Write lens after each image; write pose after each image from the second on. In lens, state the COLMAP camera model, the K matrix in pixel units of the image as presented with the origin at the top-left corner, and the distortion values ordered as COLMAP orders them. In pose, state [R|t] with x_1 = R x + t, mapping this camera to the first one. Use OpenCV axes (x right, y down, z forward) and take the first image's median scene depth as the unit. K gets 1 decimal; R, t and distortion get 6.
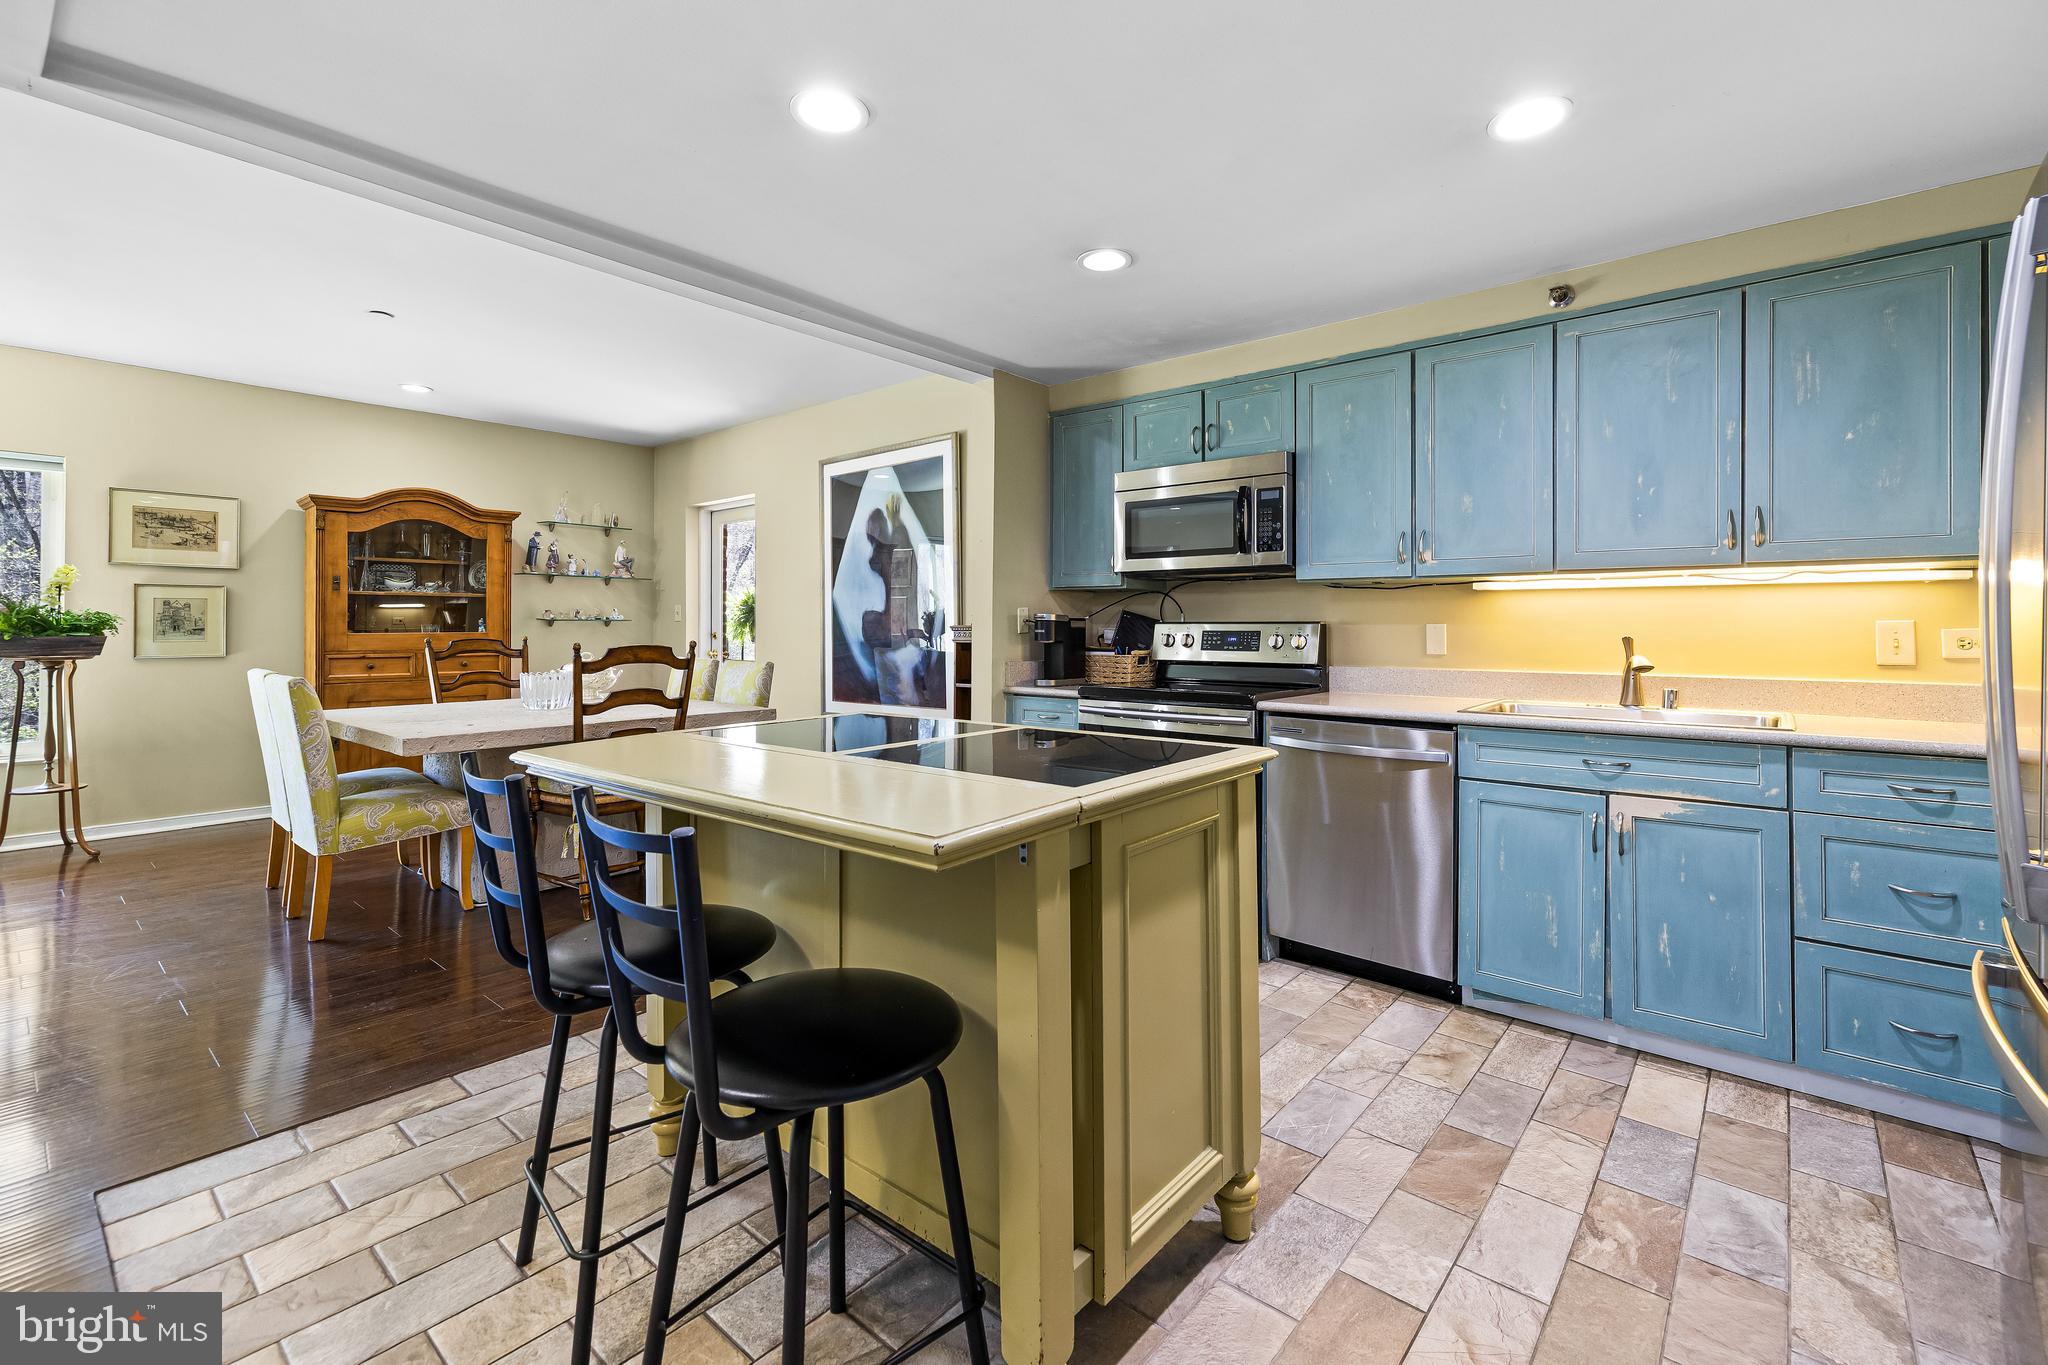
lens RADIAL K [[876.7, 0, 1050.3], [0, 876.7, 628.3], [0, 0, 1]] dist [0.000146, 0.001015]
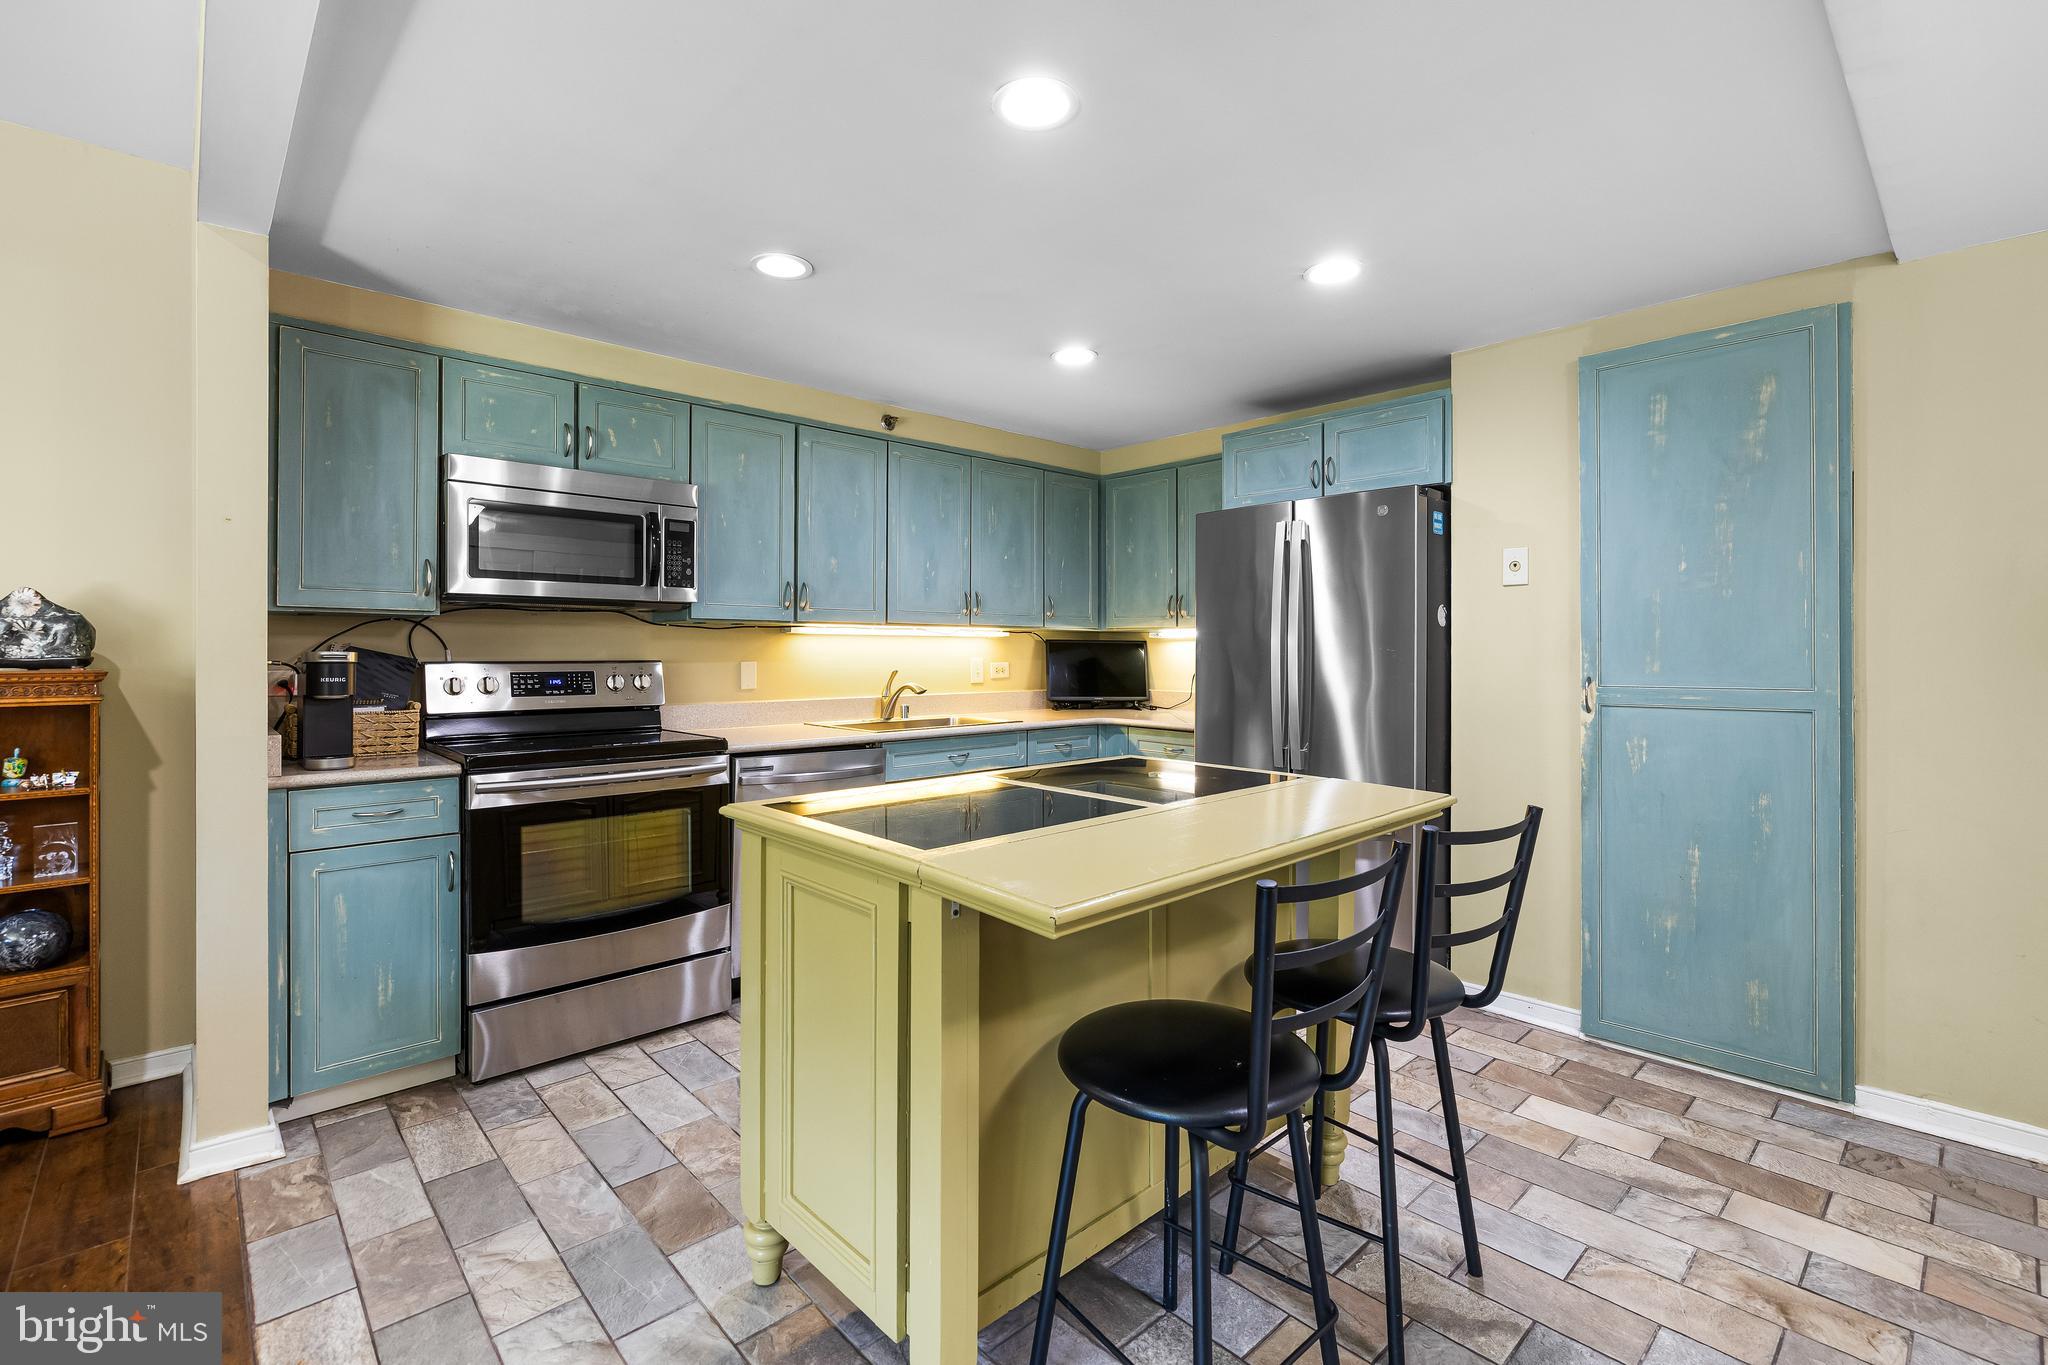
lens RADIAL K [[910.4, 0, 1035.1], [0, 910.4, 653.1], [0, 0, 1]] dist [-0.006068, 0.001750]
pose [[0.122781, -0.003520, 0.992428, -0.576679], [0.000998, 0.999994, 0.003424, -0.017109], [-0.992433, 0.000570, 0.122784, 0.431152]]
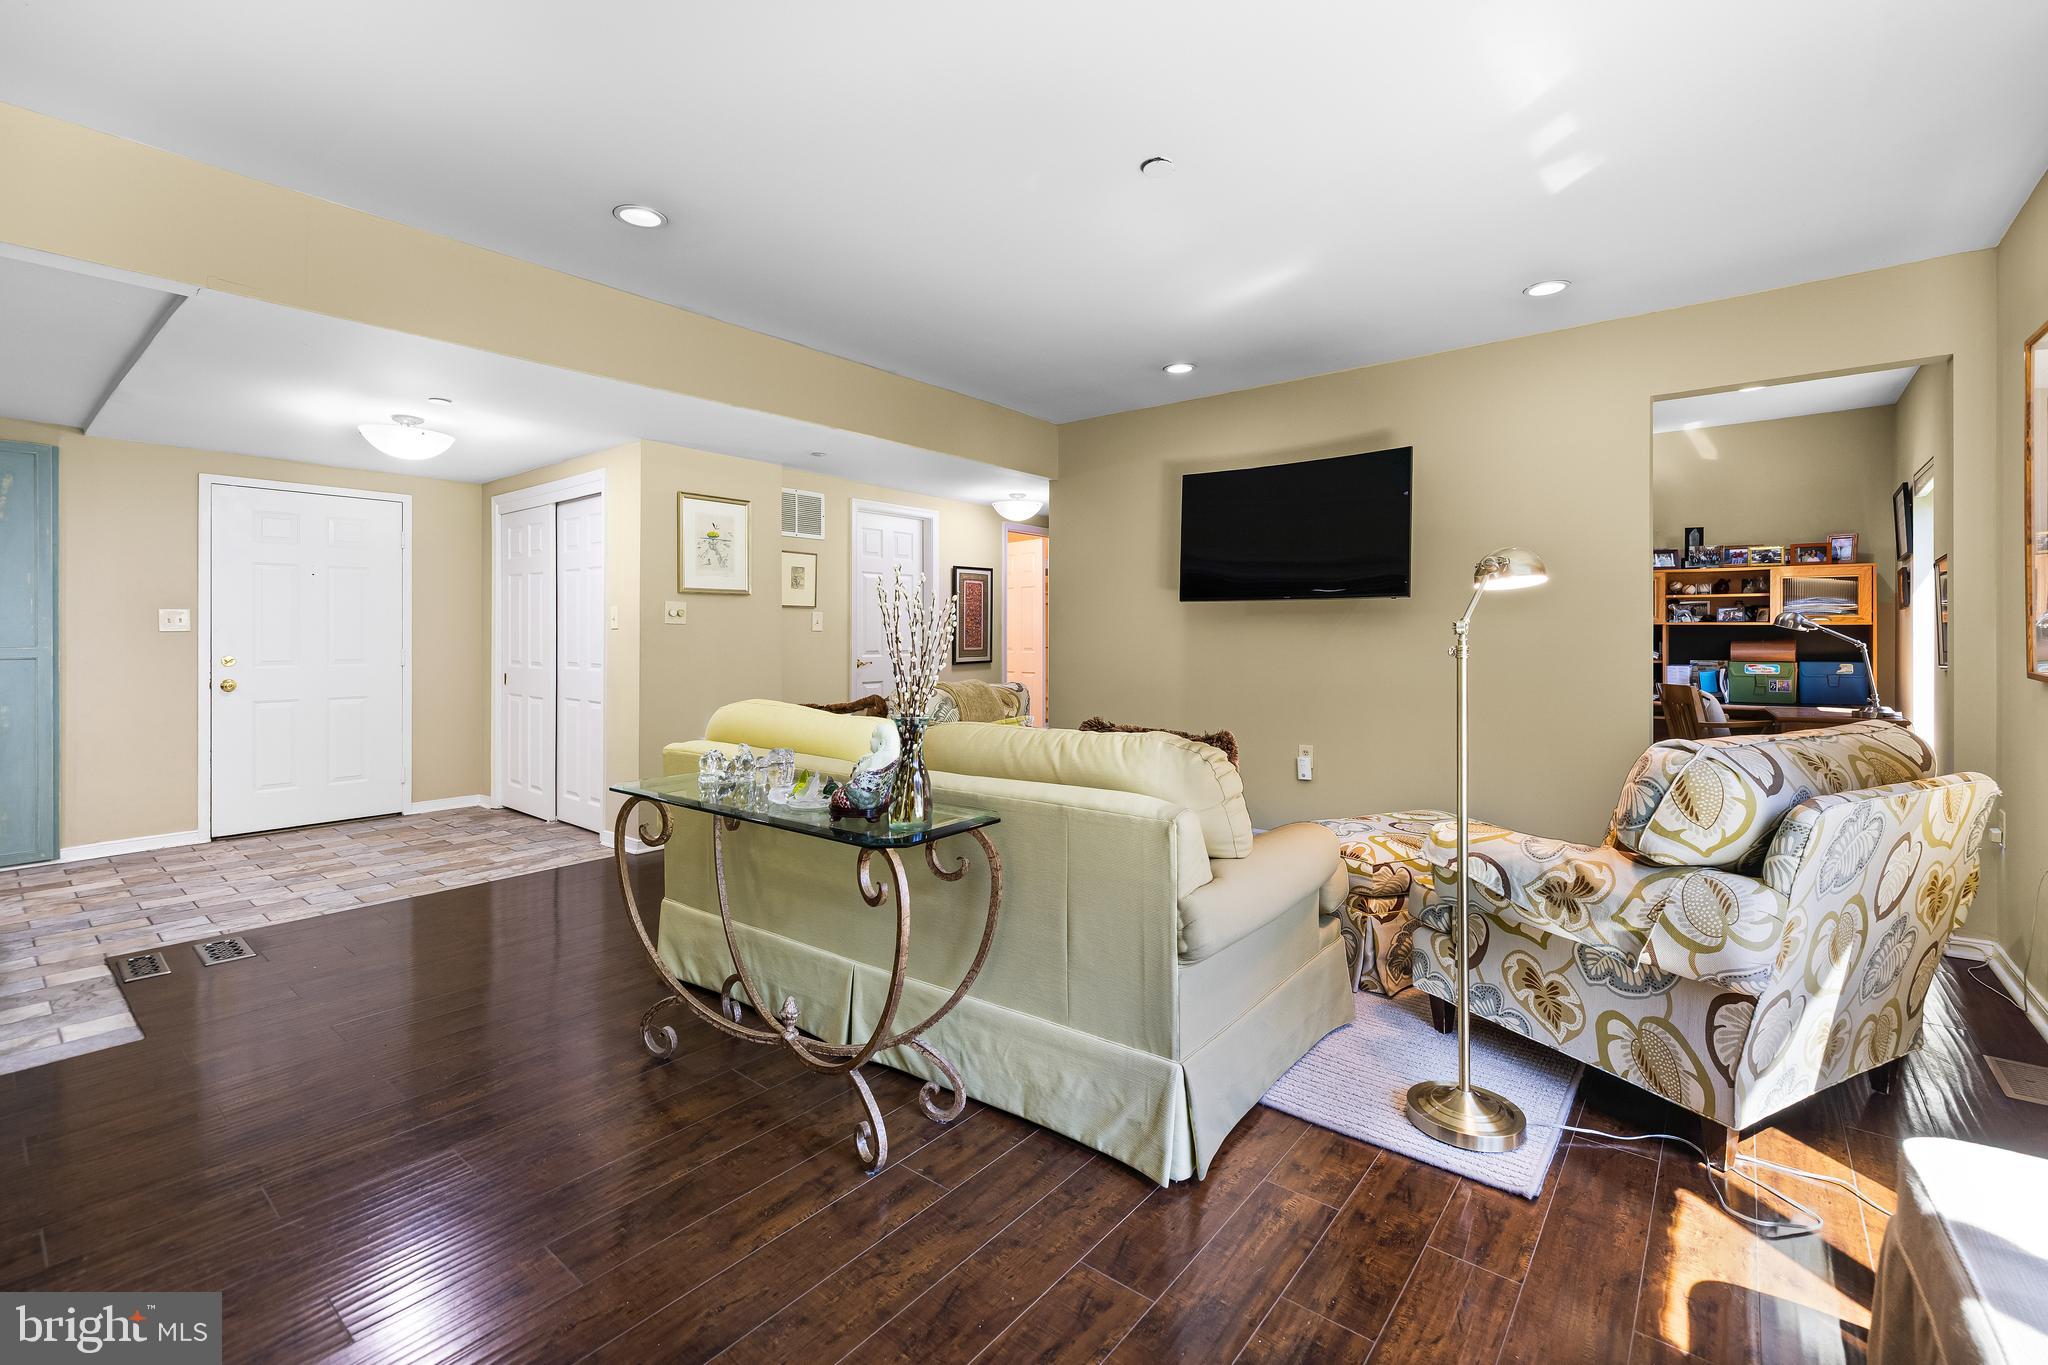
lens RADIAL K [[876.7, 0, 1033.2], [0, 876.7, 634.4], [0, 0, 1]] dist [0.000146, 0.001015]
pose [[-0.999990, -0.003799, -0.002518, -1.203065], [-0.003797, 0.999992, -0.001086, -0.008653], [0.002522, -0.001076, -0.999996, 1.143206]]
